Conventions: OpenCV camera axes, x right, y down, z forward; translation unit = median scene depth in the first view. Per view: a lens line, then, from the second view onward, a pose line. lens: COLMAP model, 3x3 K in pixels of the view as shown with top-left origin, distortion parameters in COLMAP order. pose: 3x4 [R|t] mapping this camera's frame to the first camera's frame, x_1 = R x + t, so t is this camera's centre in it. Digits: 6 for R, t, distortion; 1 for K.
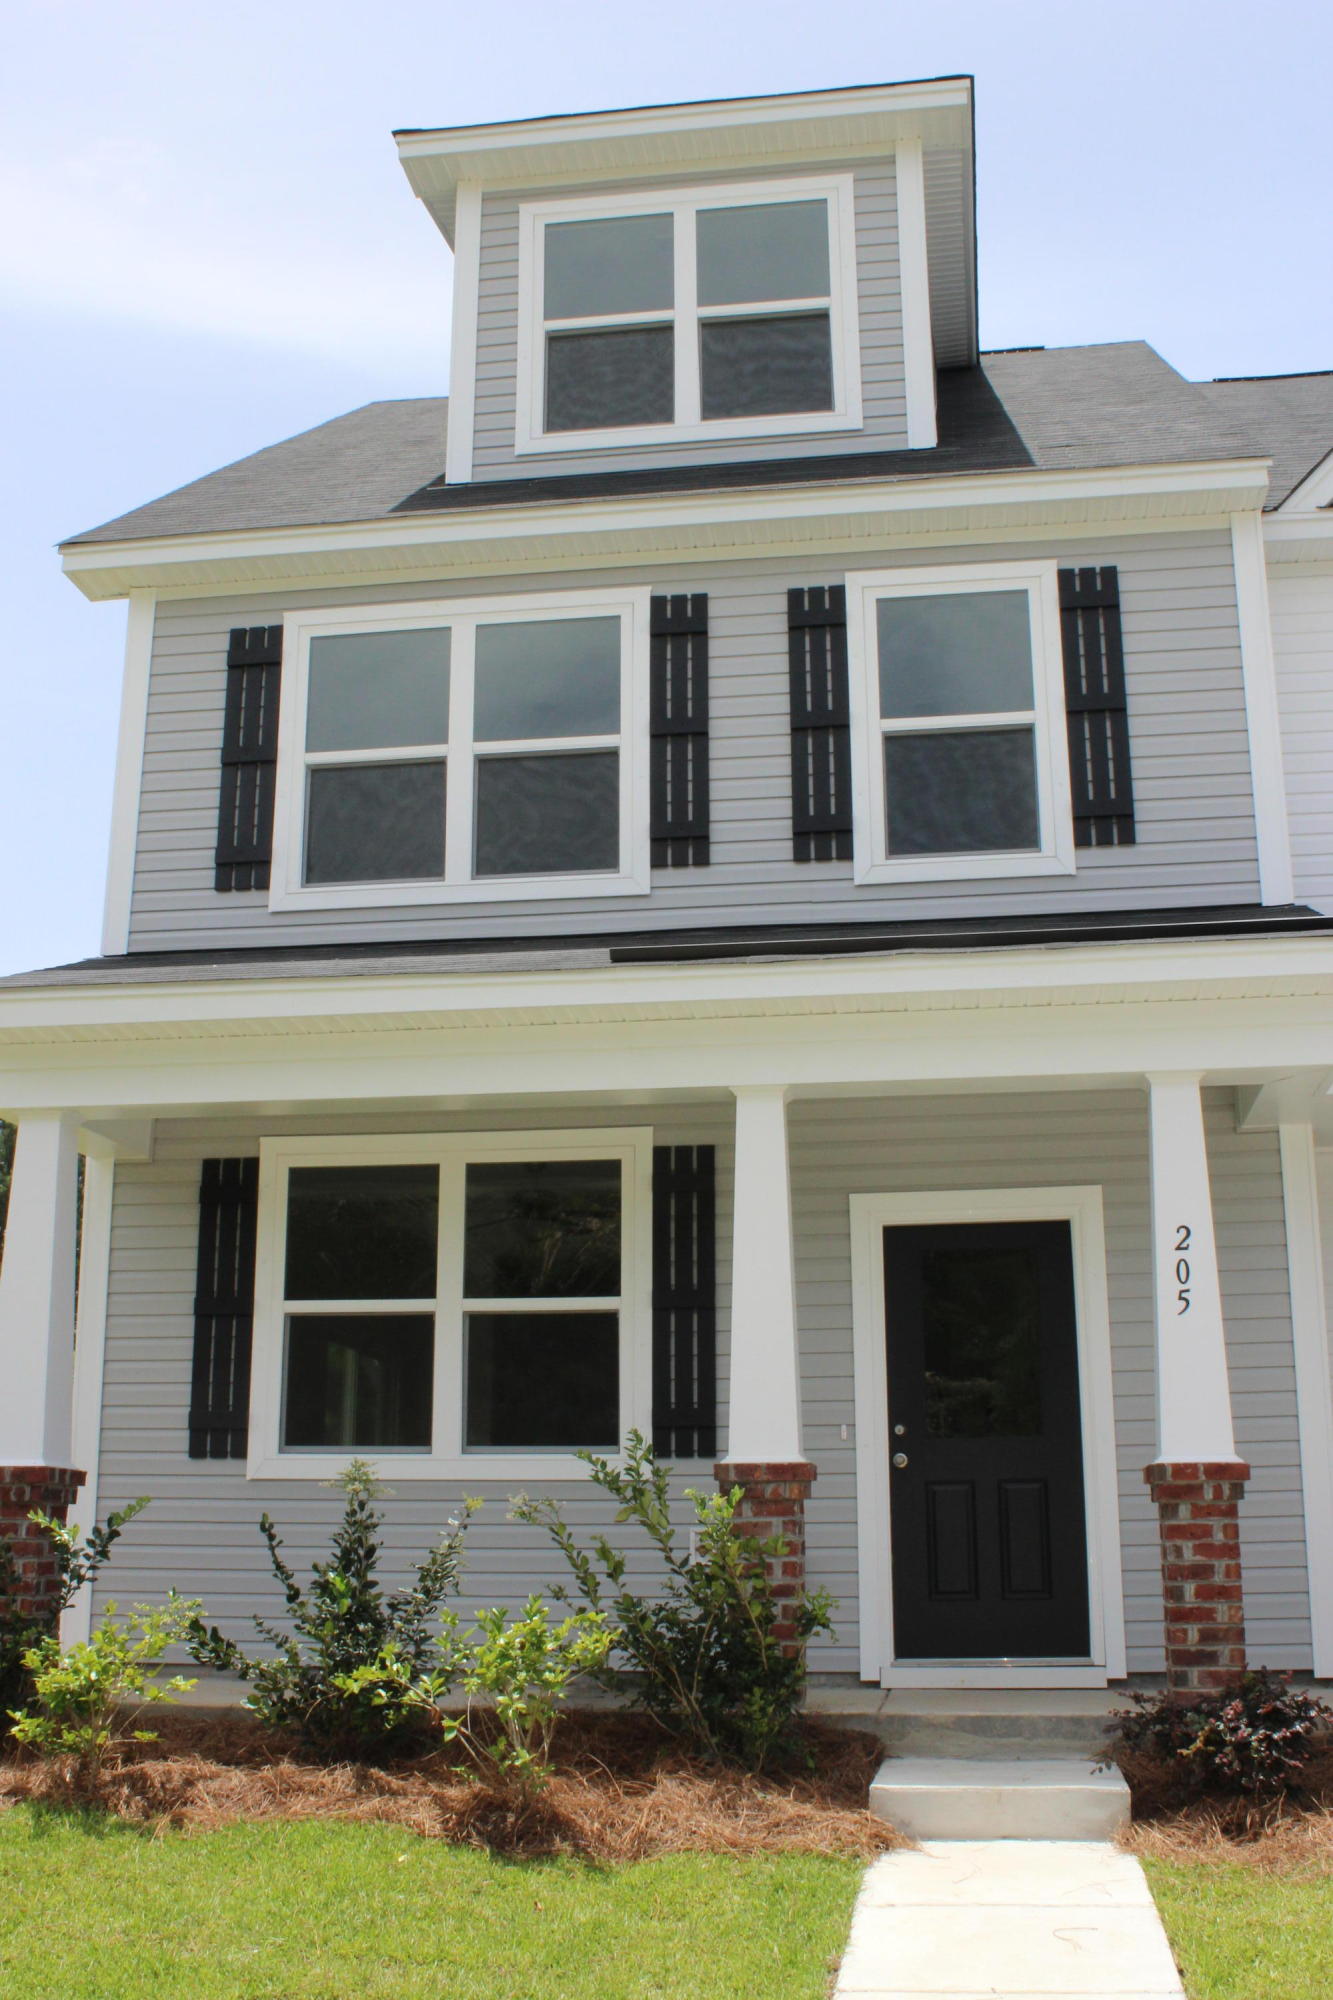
lens RADIAL K [[2056.6, 0, 665.1], [0, 2056.6, 1079.9], [0, 0, 1]] dist [-0.045483, -0.148532]
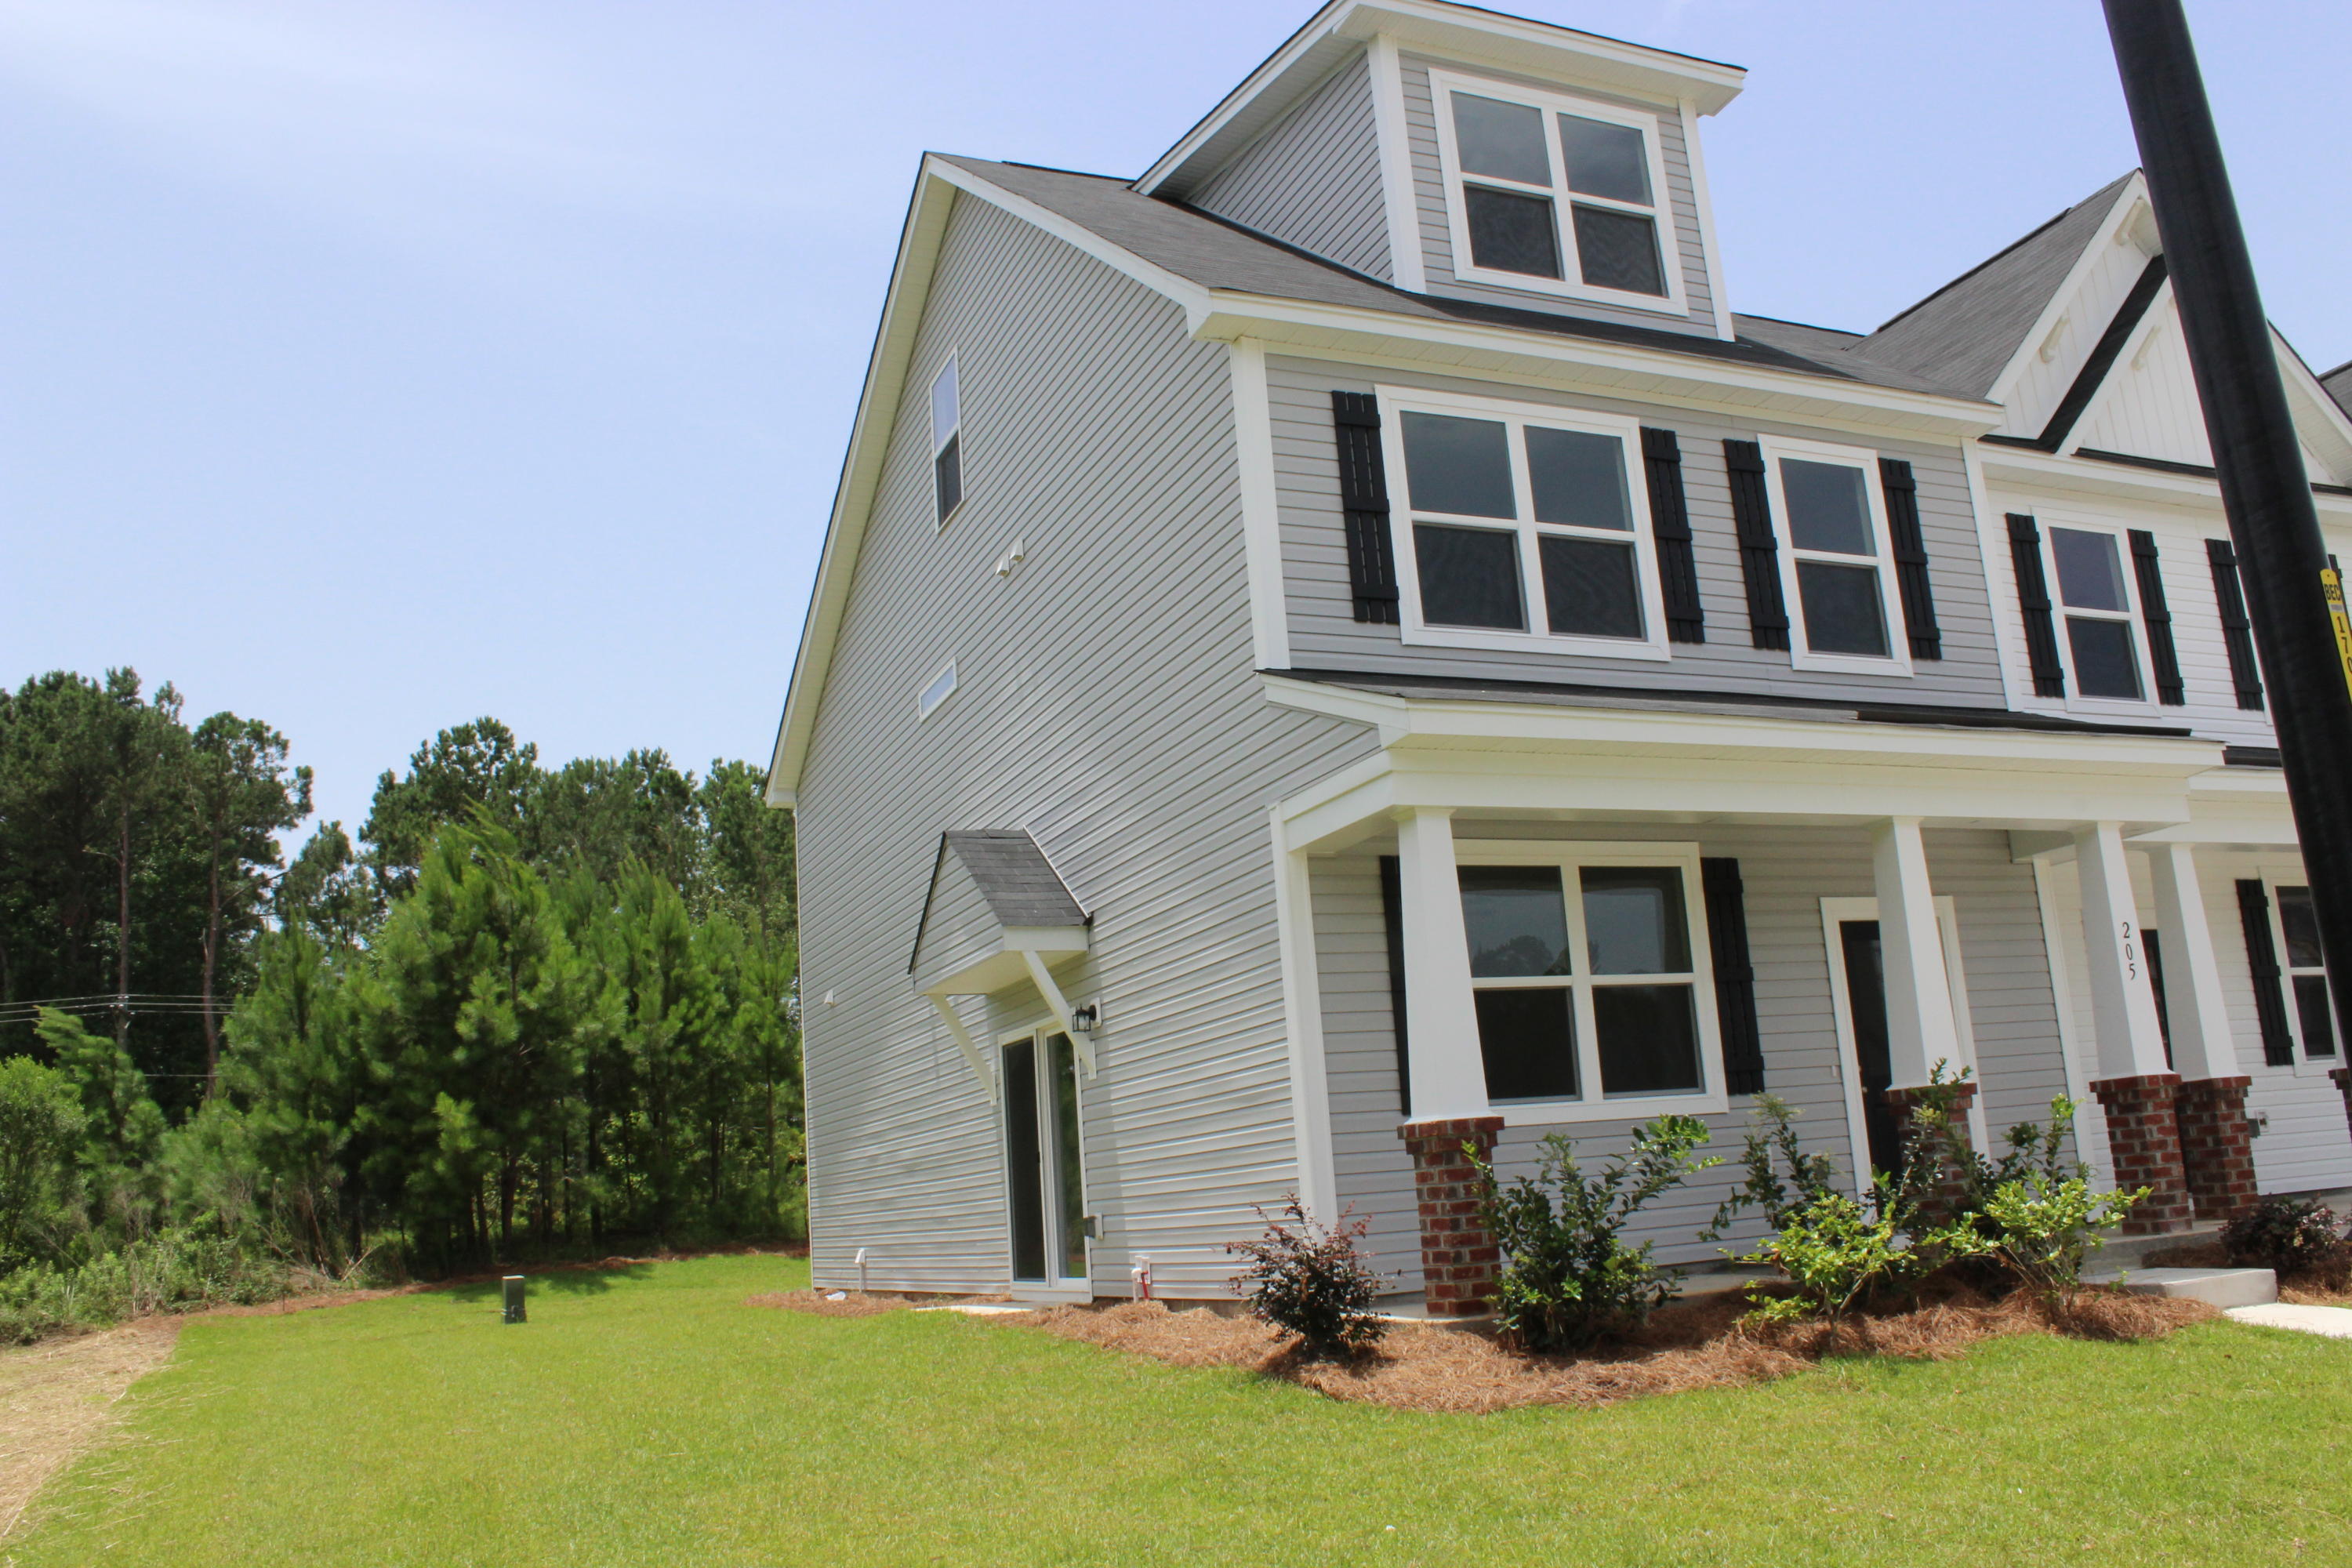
lens RADIAL K [[1935.1, 0, 1176.0], [0, 1935.1, 784.0], [0, 0, 1]] dist [-0.168983, 0.142960]
pose [[0.855235, 0.055914, 0.515216, -0.856212], [-0.051492, 0.998411, -0.022879, 0.028425], [-0.515677, -0.006963, 0.856755, 0.131326]]
